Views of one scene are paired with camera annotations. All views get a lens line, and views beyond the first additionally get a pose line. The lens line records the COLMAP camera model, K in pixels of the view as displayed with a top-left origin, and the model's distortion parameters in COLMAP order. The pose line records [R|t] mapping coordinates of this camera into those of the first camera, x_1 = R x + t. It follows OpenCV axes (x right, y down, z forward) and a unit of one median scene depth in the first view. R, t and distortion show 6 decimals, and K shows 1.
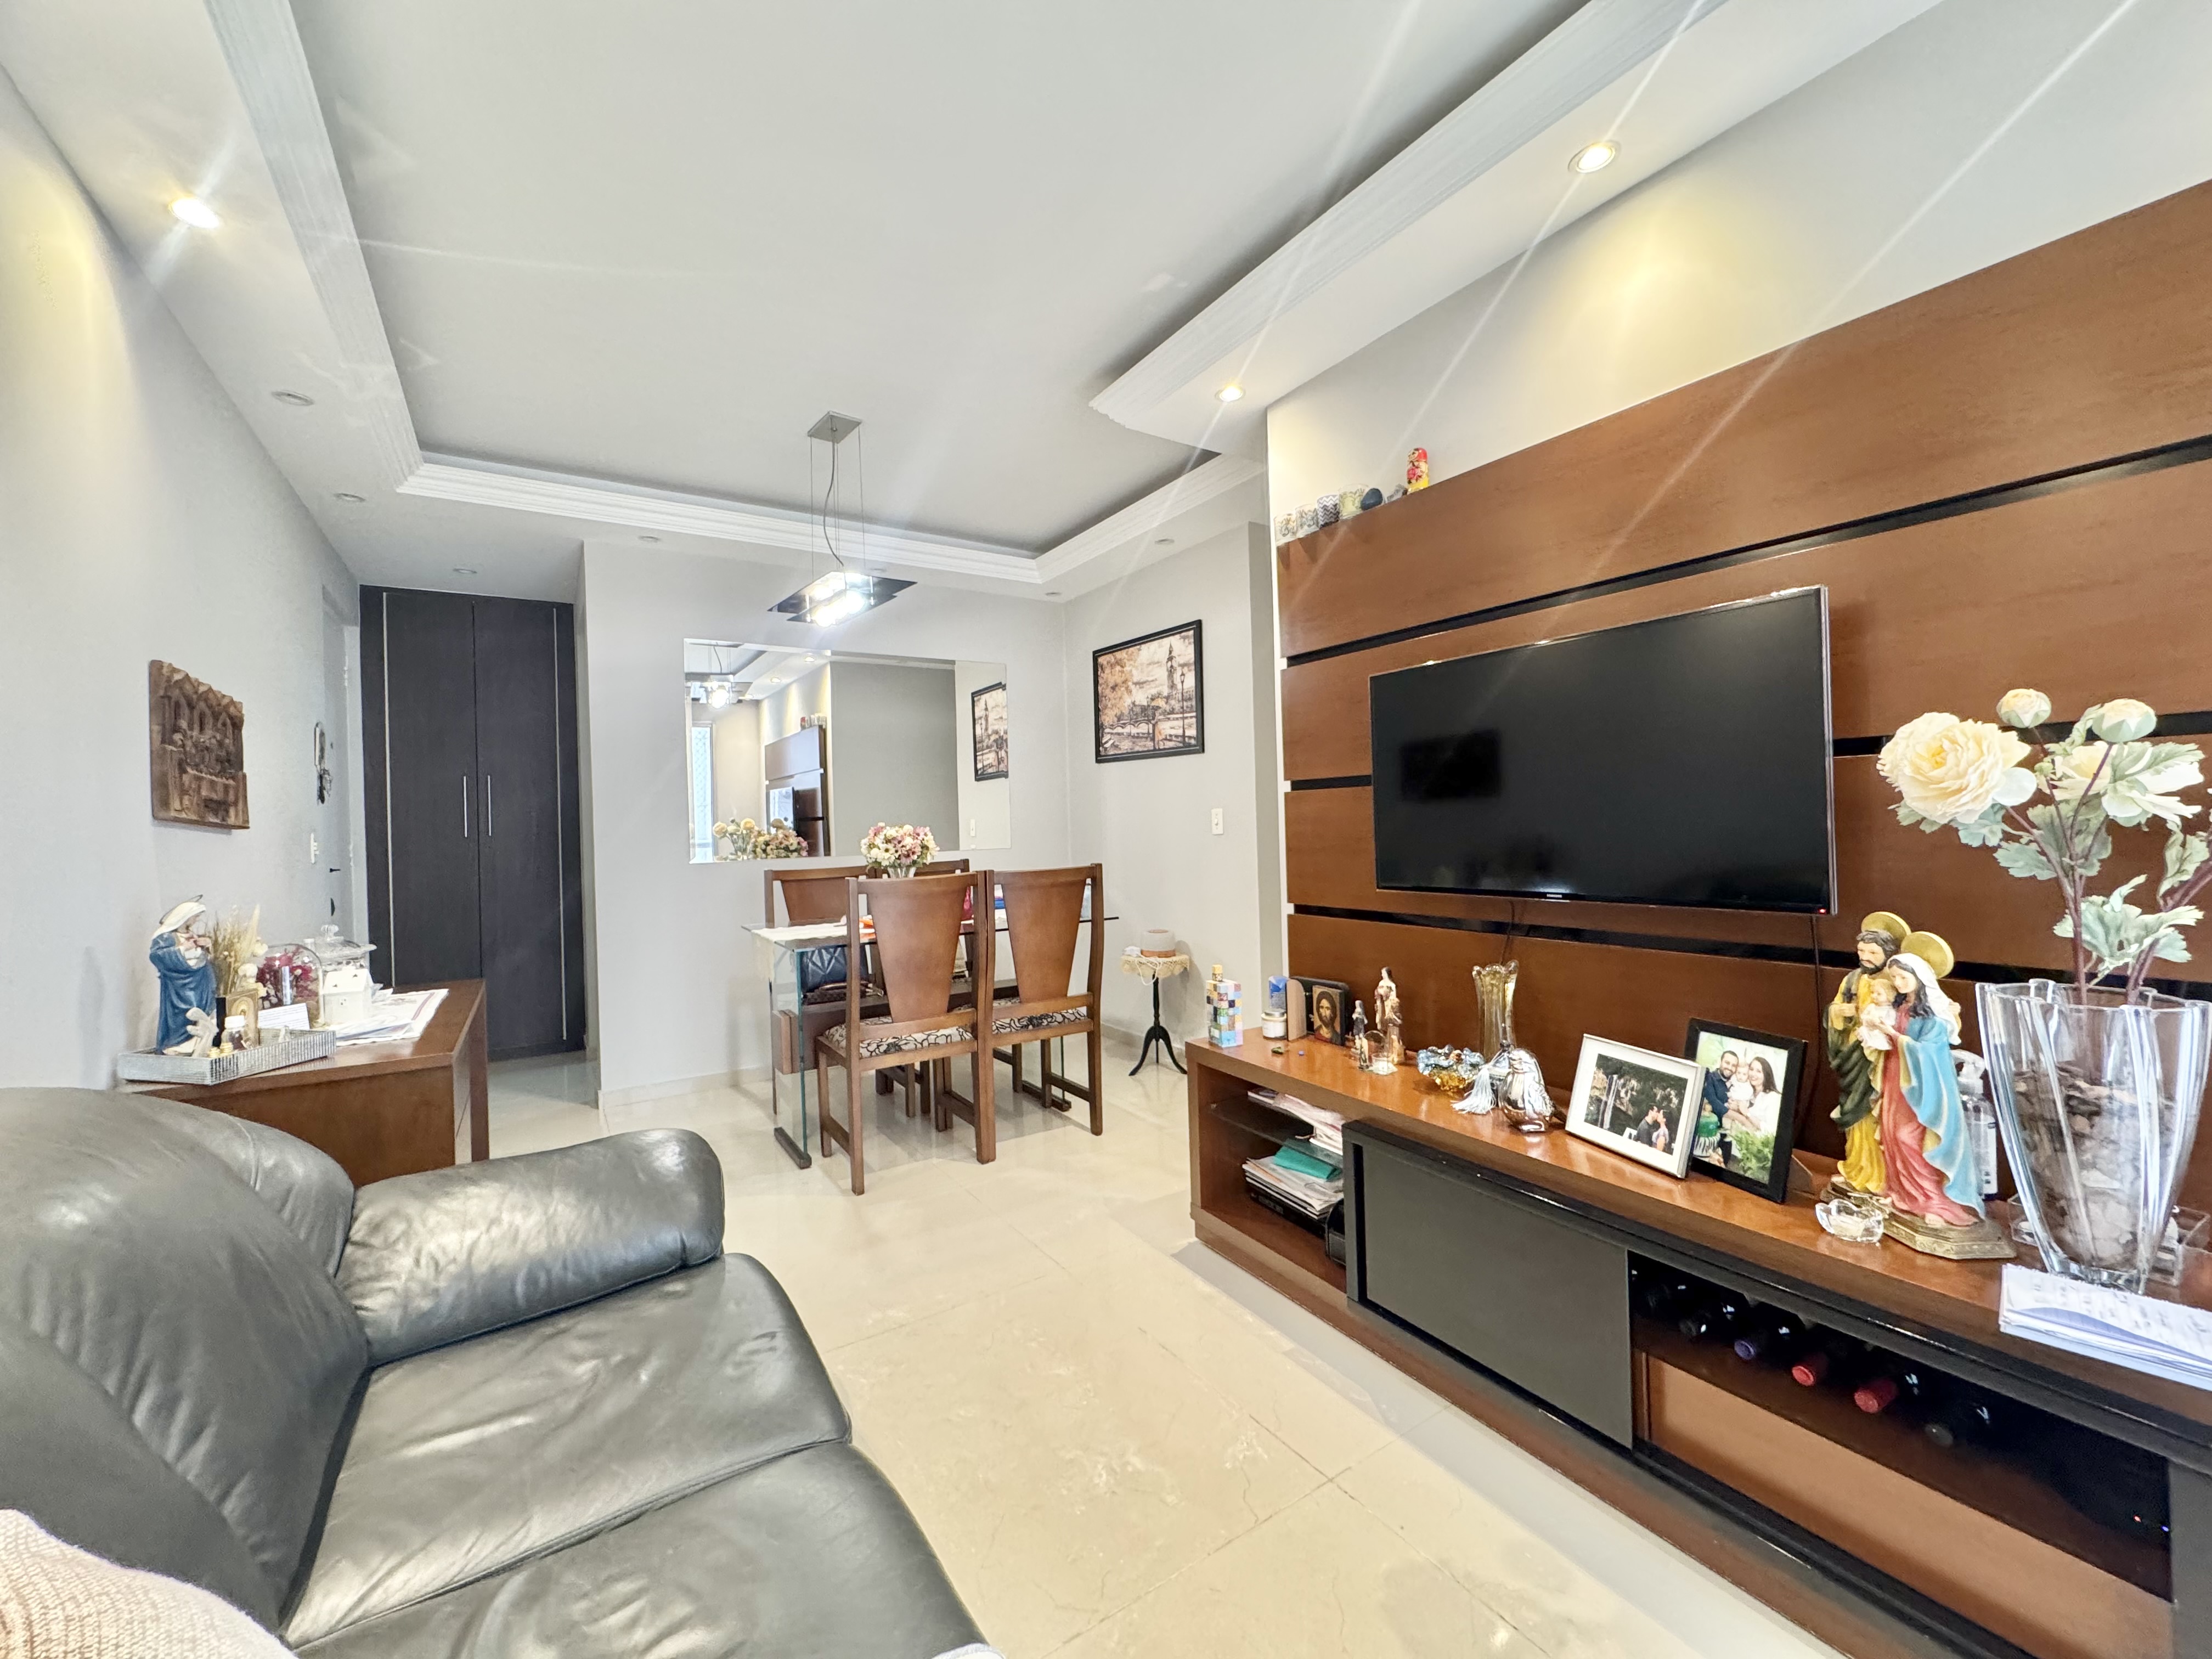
lens RADIAL K [[879.5, 0, 1103.6], [0, 879.5, 824.7], [0, 0, 1]] dist [-0.004252, 0.000948]
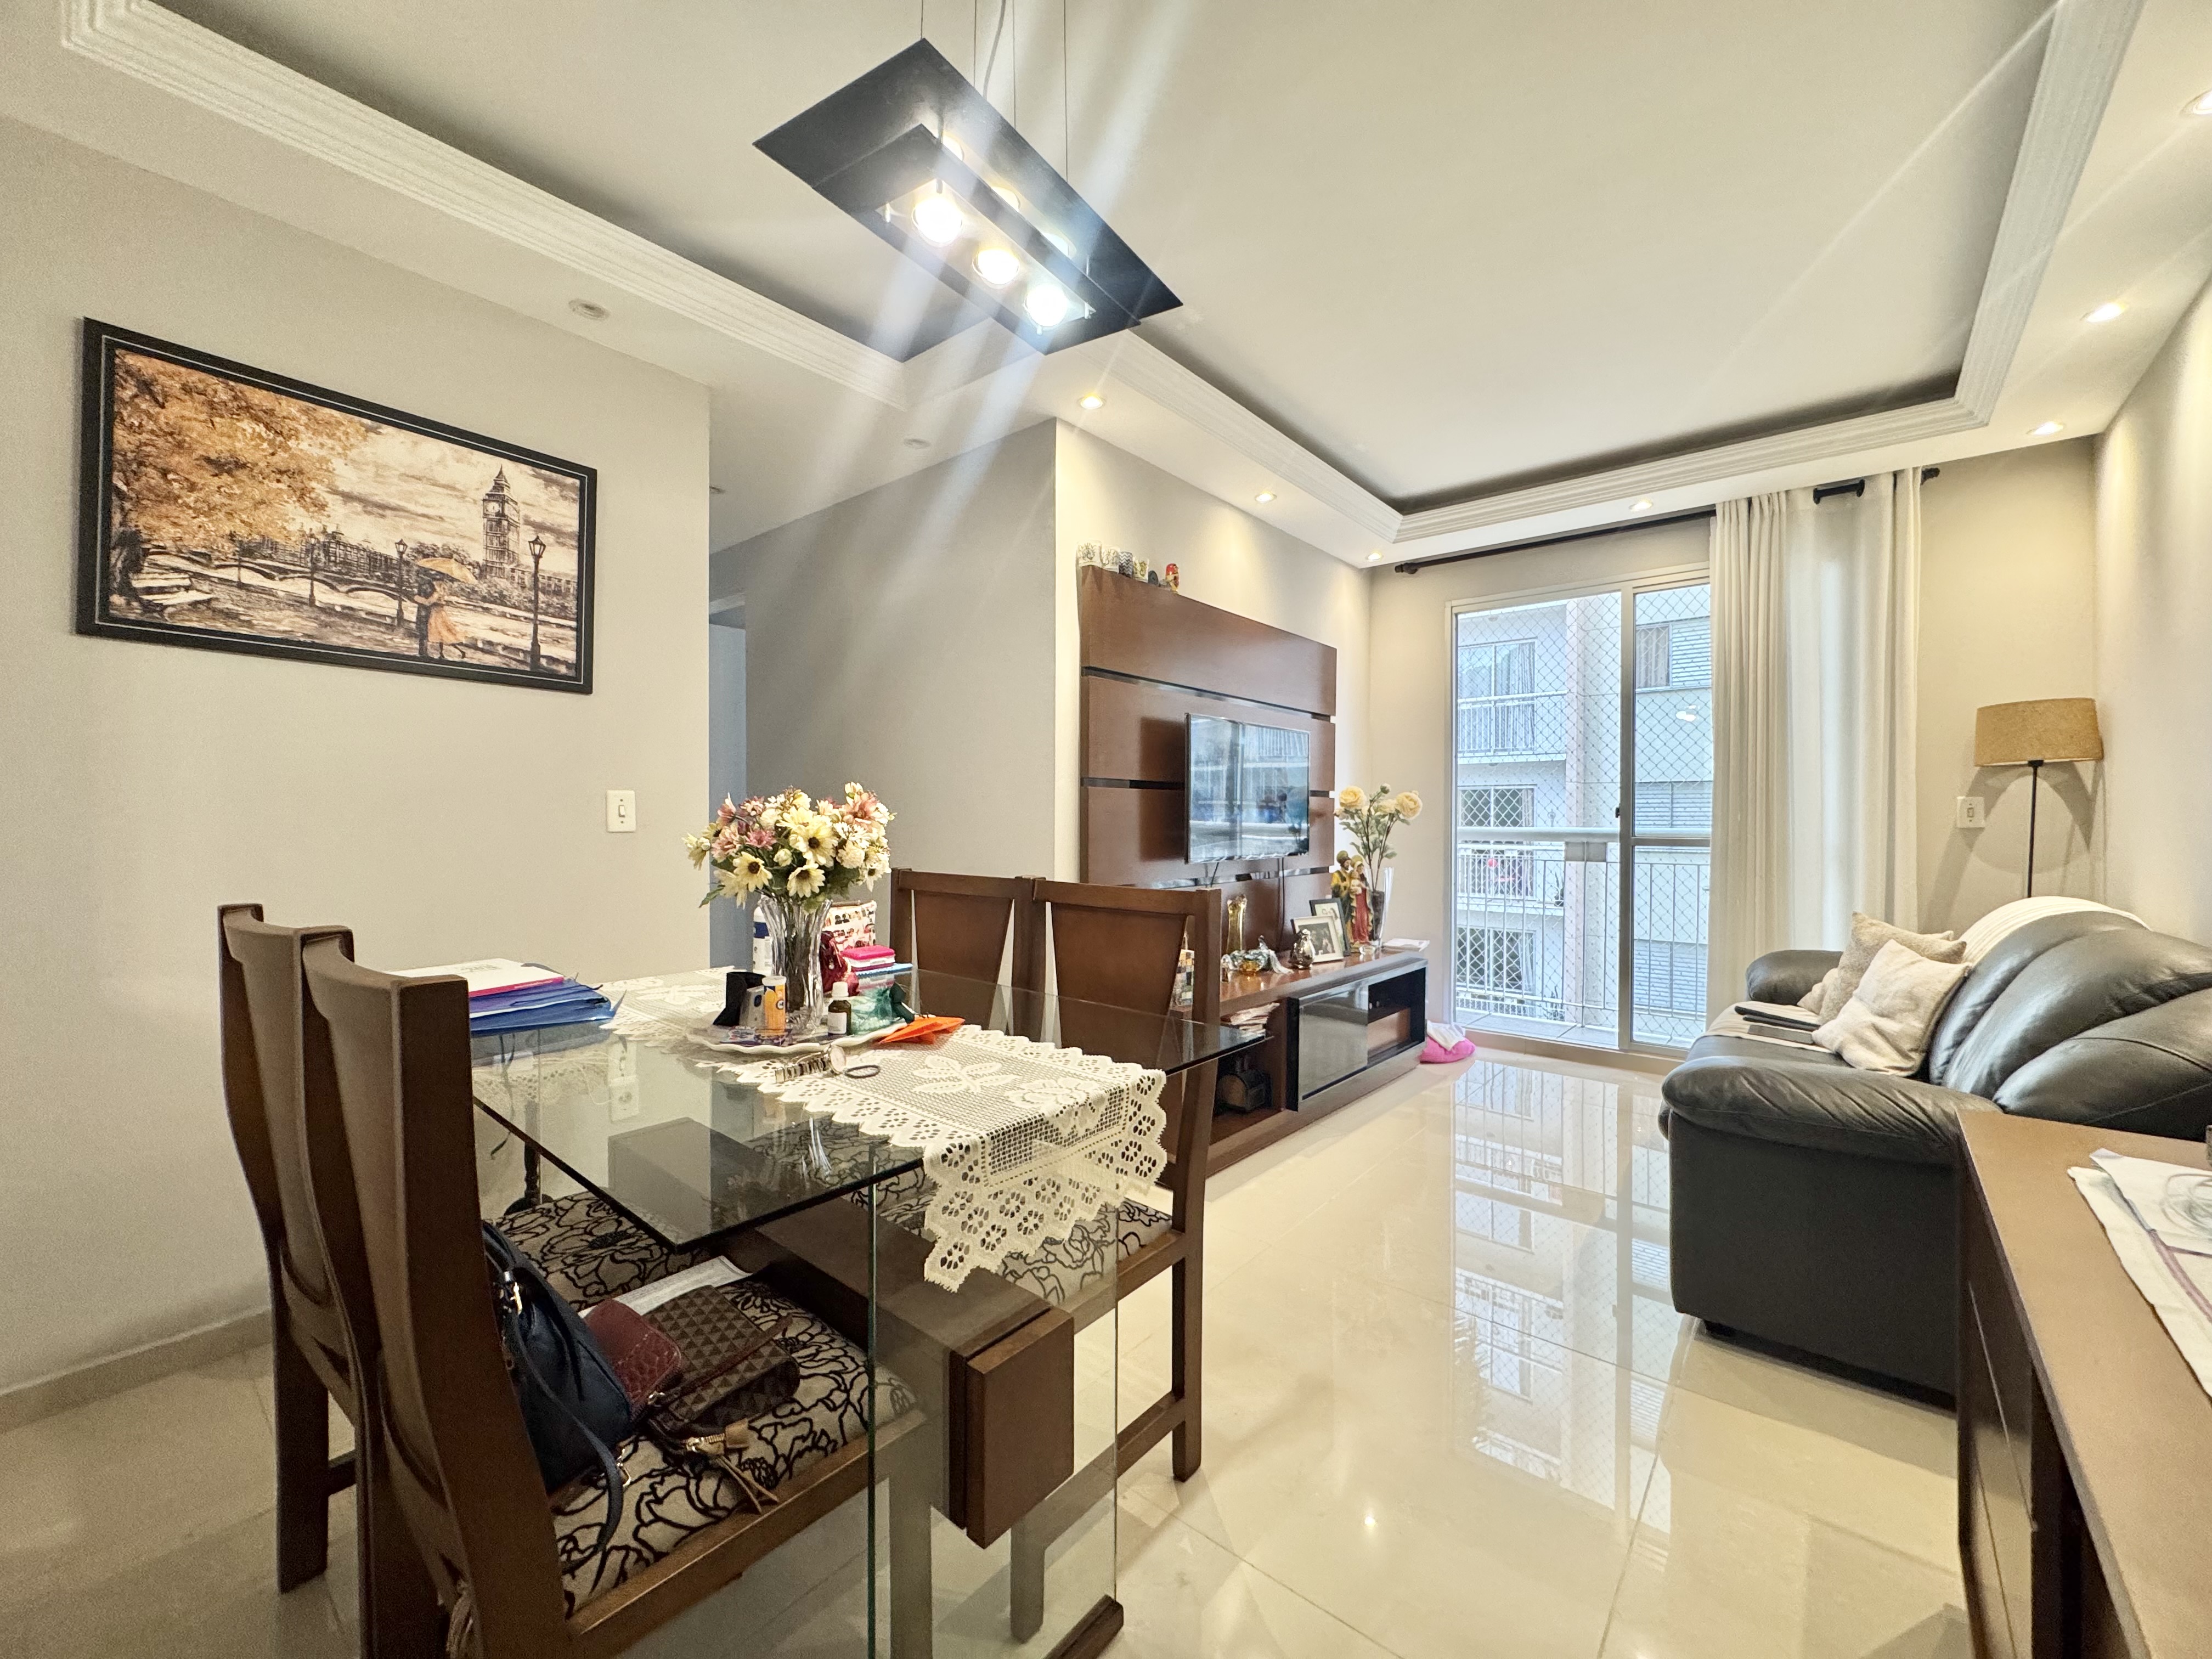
lens RADIAL K [[879.5, 0, 1103.6], [0, 879.5, 824.7], [0, 0, 1]] dist [-0.004252, 0.000948]
pose [[-0.293132, 0.021671, 0.955826, -0.523474], [0.009363, 0.999760, -0.019796, 0.019915], [-0.956026, 0.003146, -0.293264, 0.801546]]
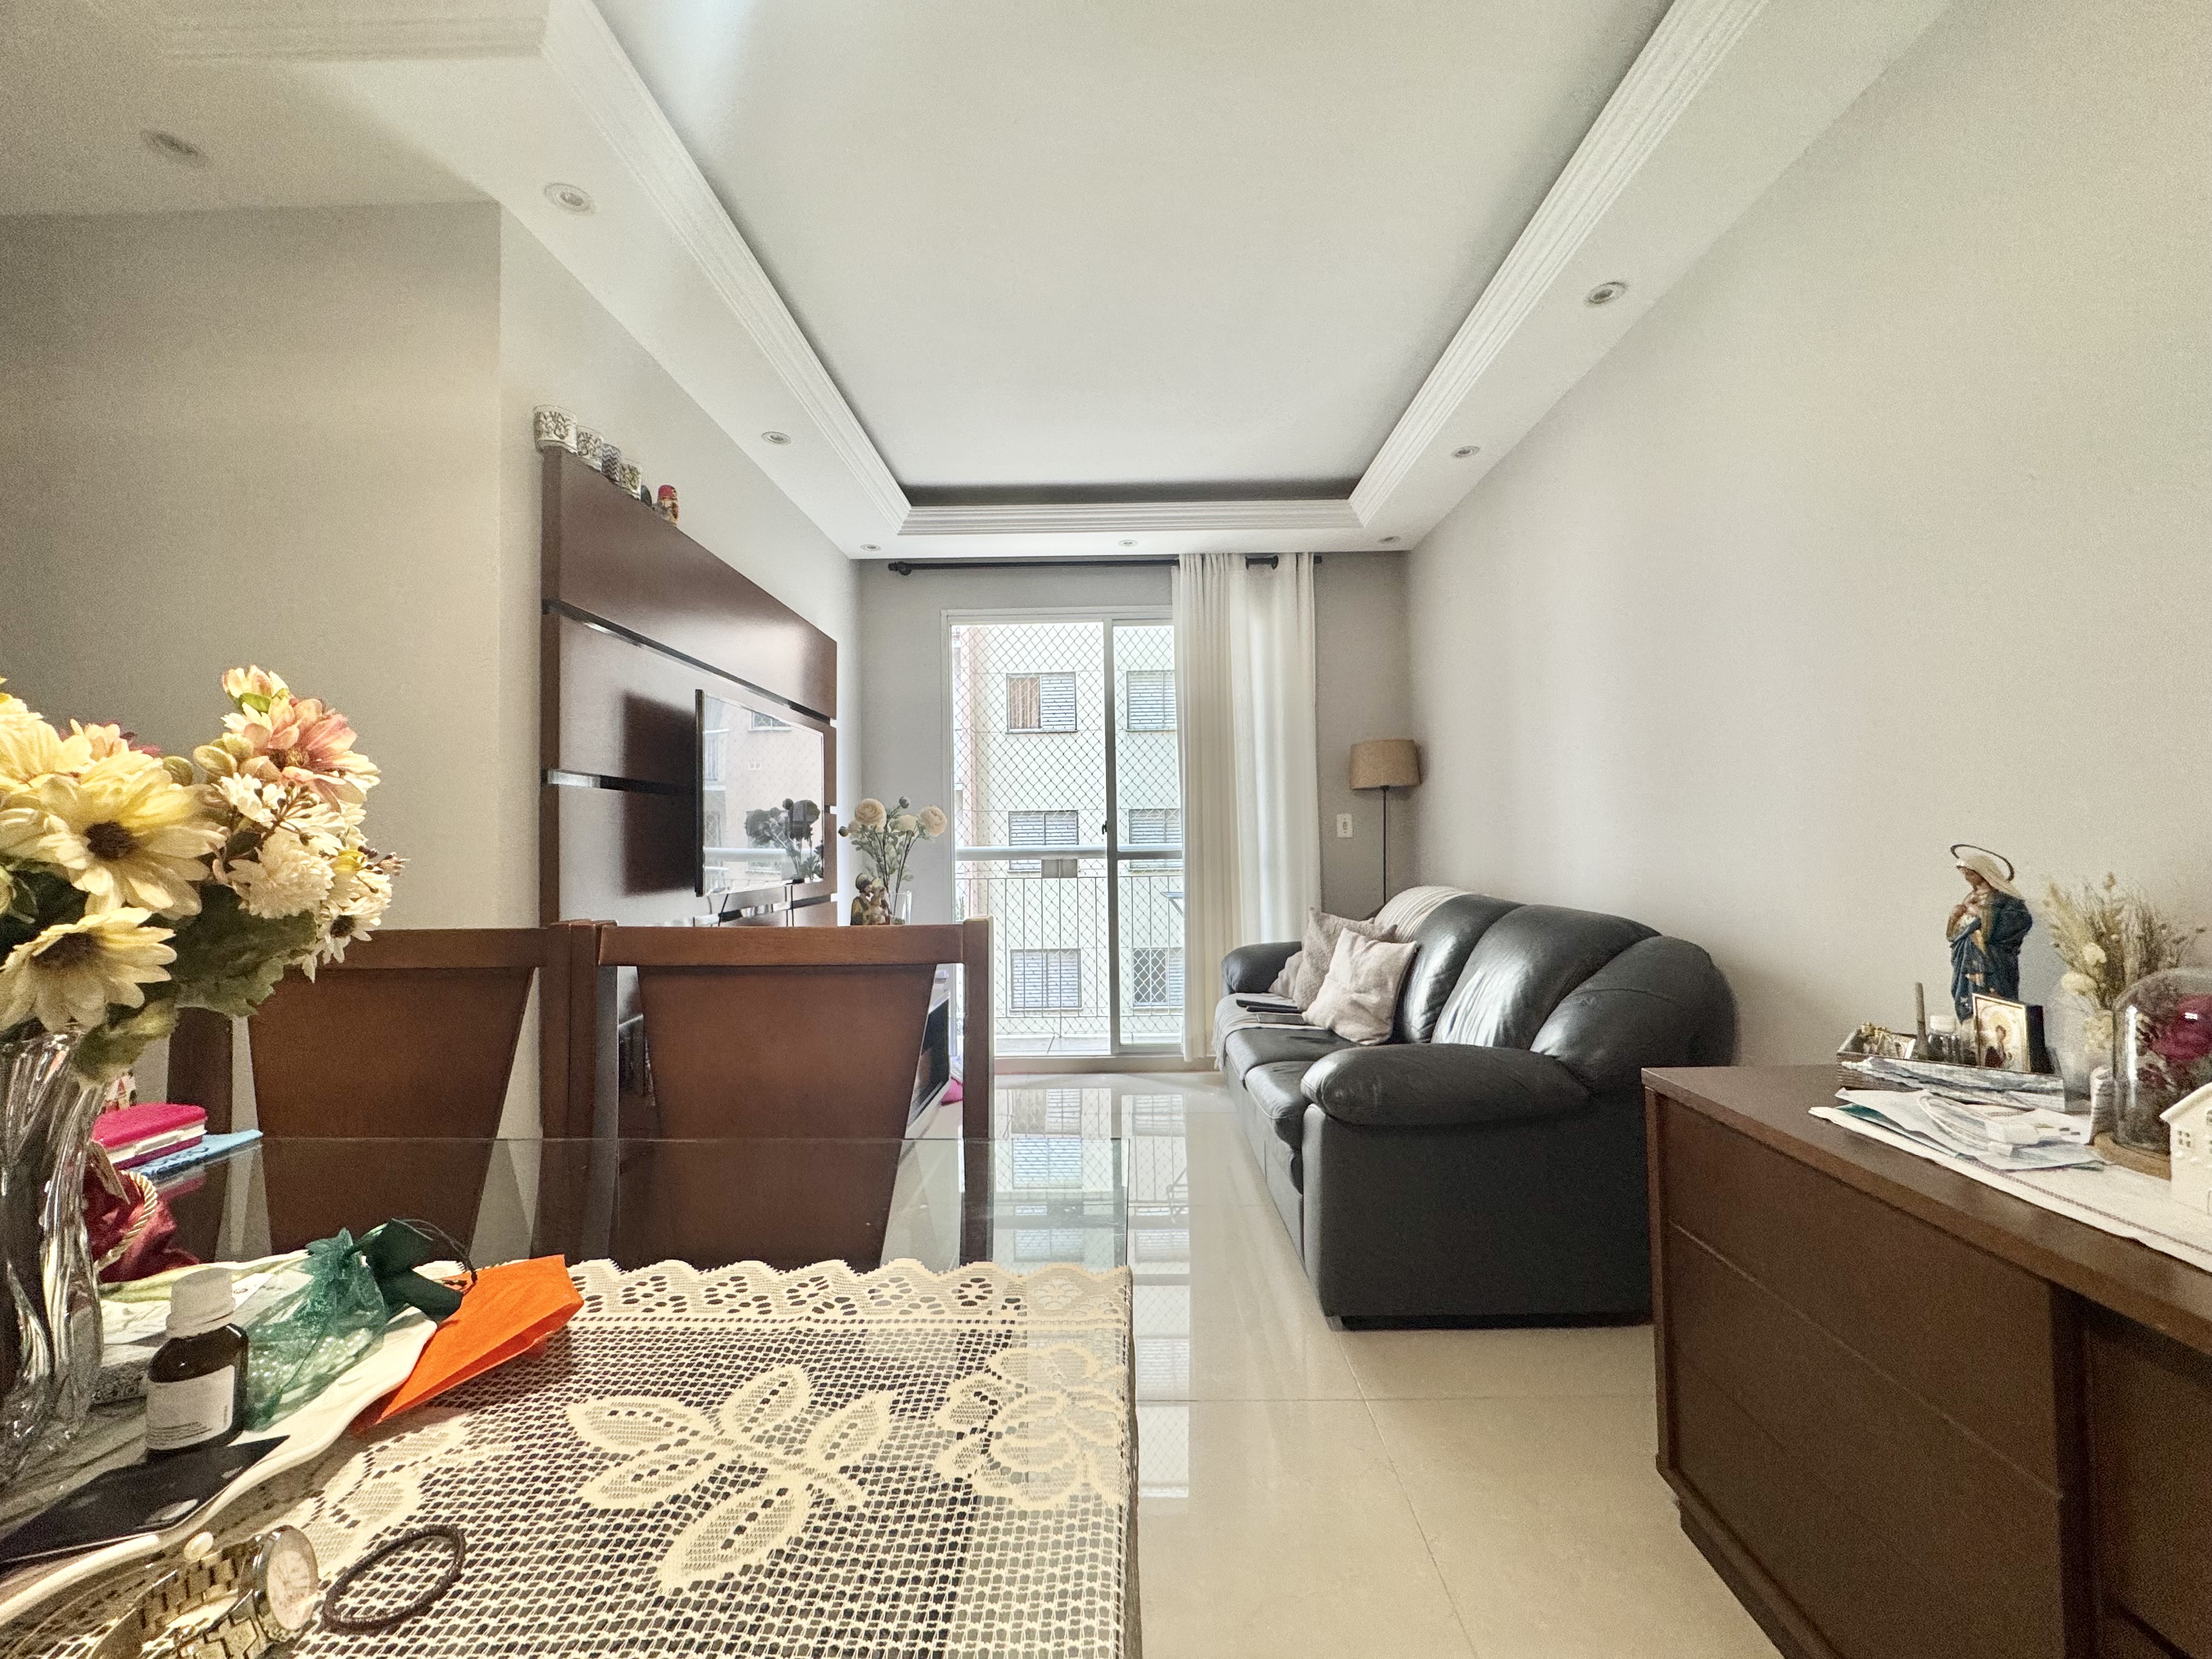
lens RADIAL K [[882.1, 0, 1105.7], [0, 882.1, 821.3], [0, 0, 1]] dist [-0.008681, -0.000052]
pose [[-0.829086, 0.058375, 0.556066, -0.343152], [0.042887, 0.998244, -0.040849, 0.025234], [-0.557474, -0.010019, -0.830134, 0.825381]]
